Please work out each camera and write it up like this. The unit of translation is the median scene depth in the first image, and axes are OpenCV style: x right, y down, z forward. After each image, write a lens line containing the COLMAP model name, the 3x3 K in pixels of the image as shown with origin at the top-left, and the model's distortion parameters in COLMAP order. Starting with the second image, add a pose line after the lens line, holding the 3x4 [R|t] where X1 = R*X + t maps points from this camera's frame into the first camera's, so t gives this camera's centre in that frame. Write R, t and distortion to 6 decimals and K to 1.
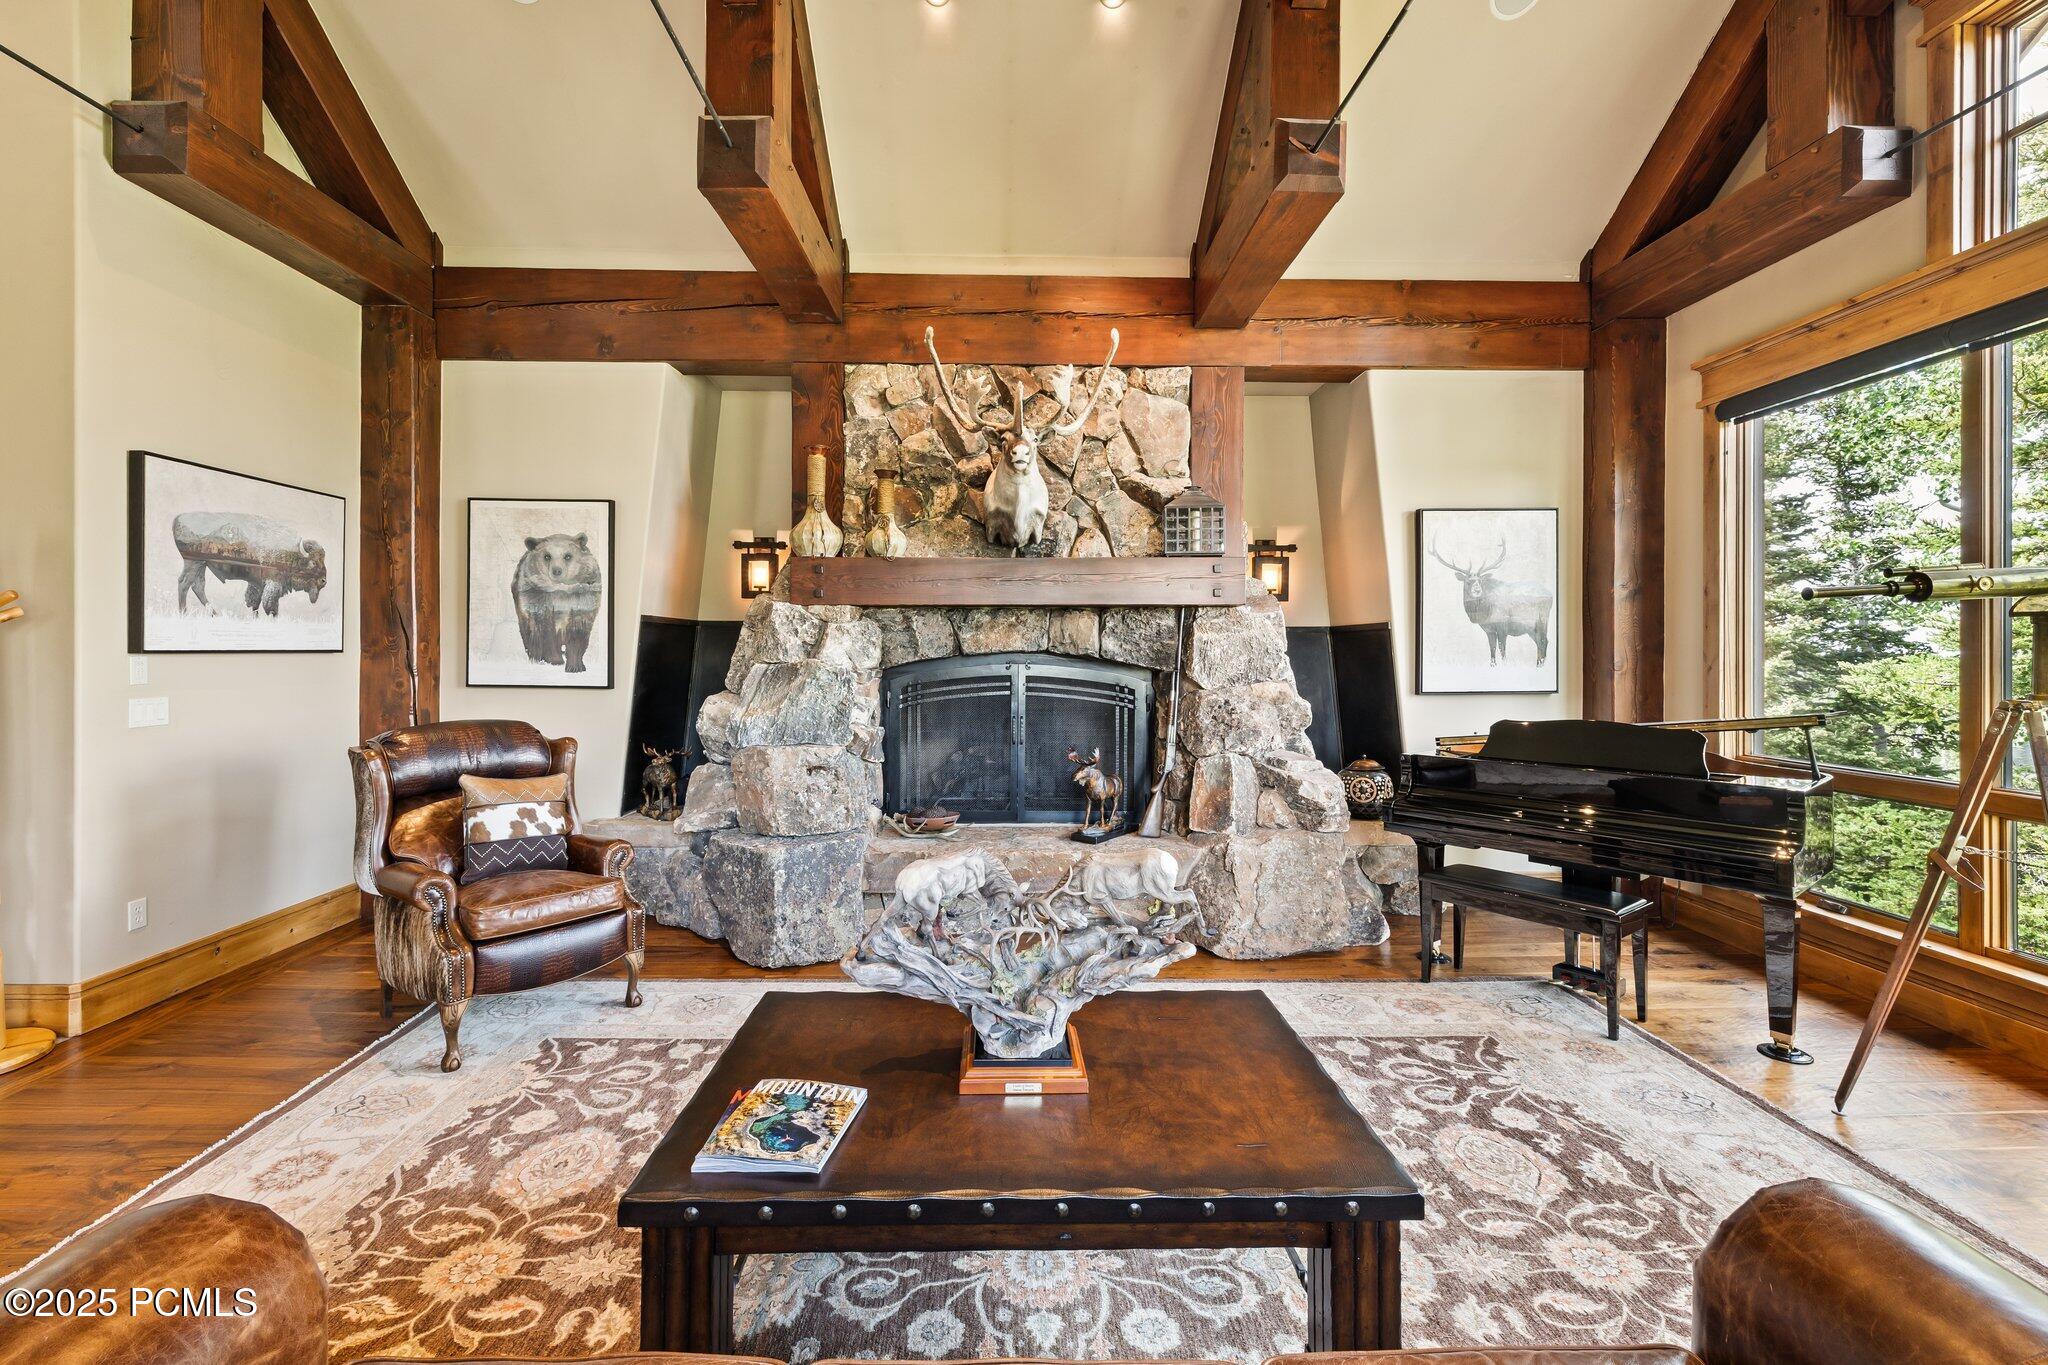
lens RADIAL K [[861.5, 0, 1018.1], [0, 861.5, 660.1], [0, 0, 1]] dist [-0.004088, -0.000429]
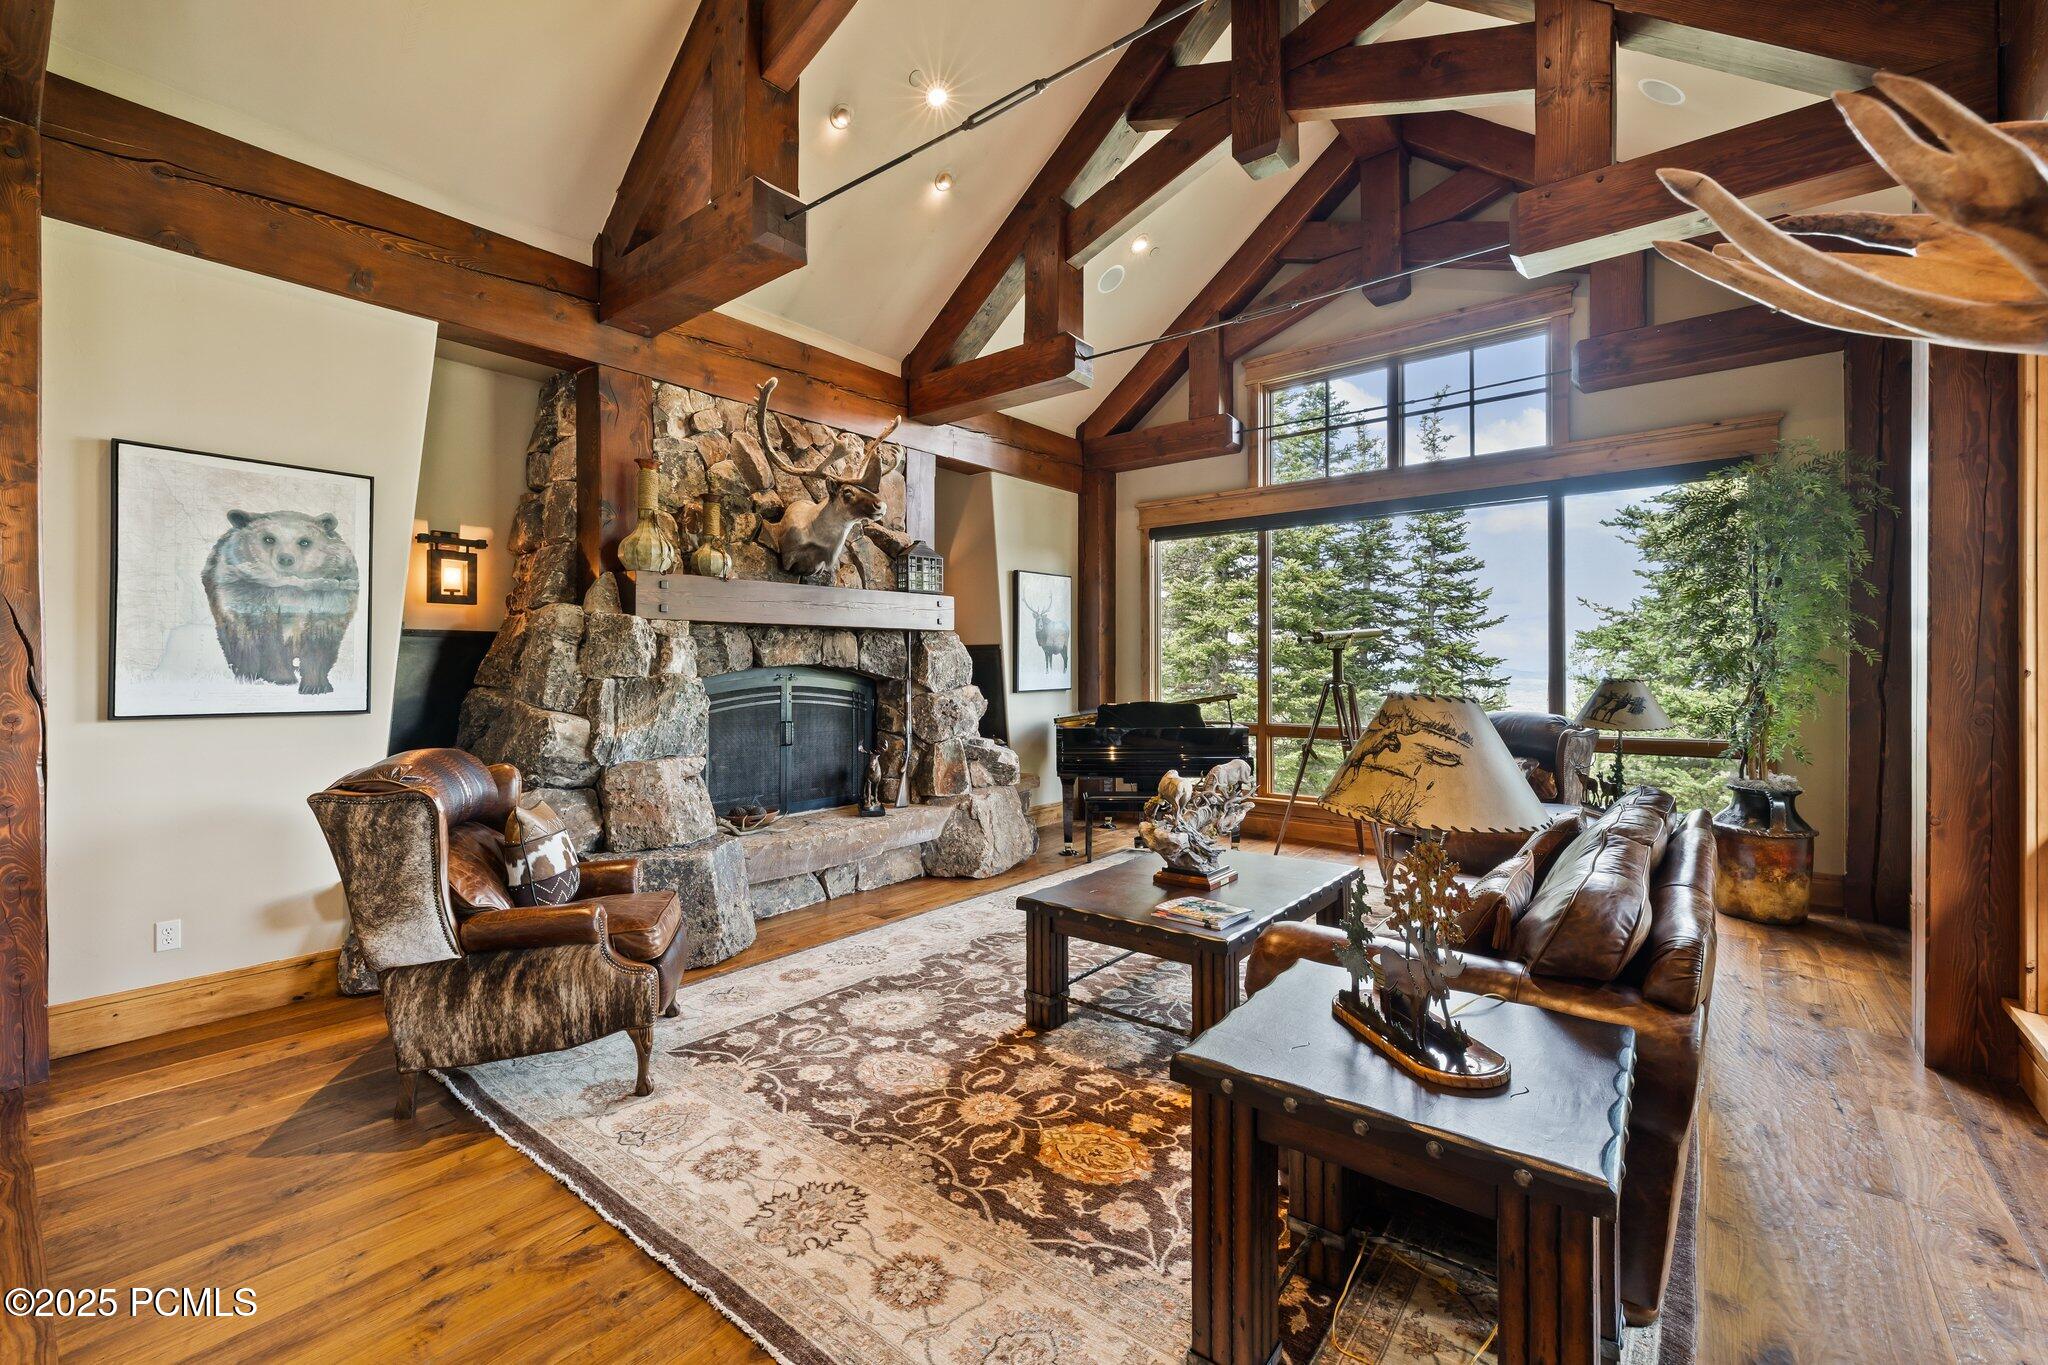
lens RADIAL K [[861.5, 0, 1019.4], [0, 861.5, 677.1], [0, 0, 1]] dist [-0.004088, -0.000429]
pose [[0.642213, -0.013210, 0.766413, -0.704136], [0.006182, 0.999908, 0.012054, -0.005901], [-0.766501, -0.003003, 0.642236, 0.024742]]
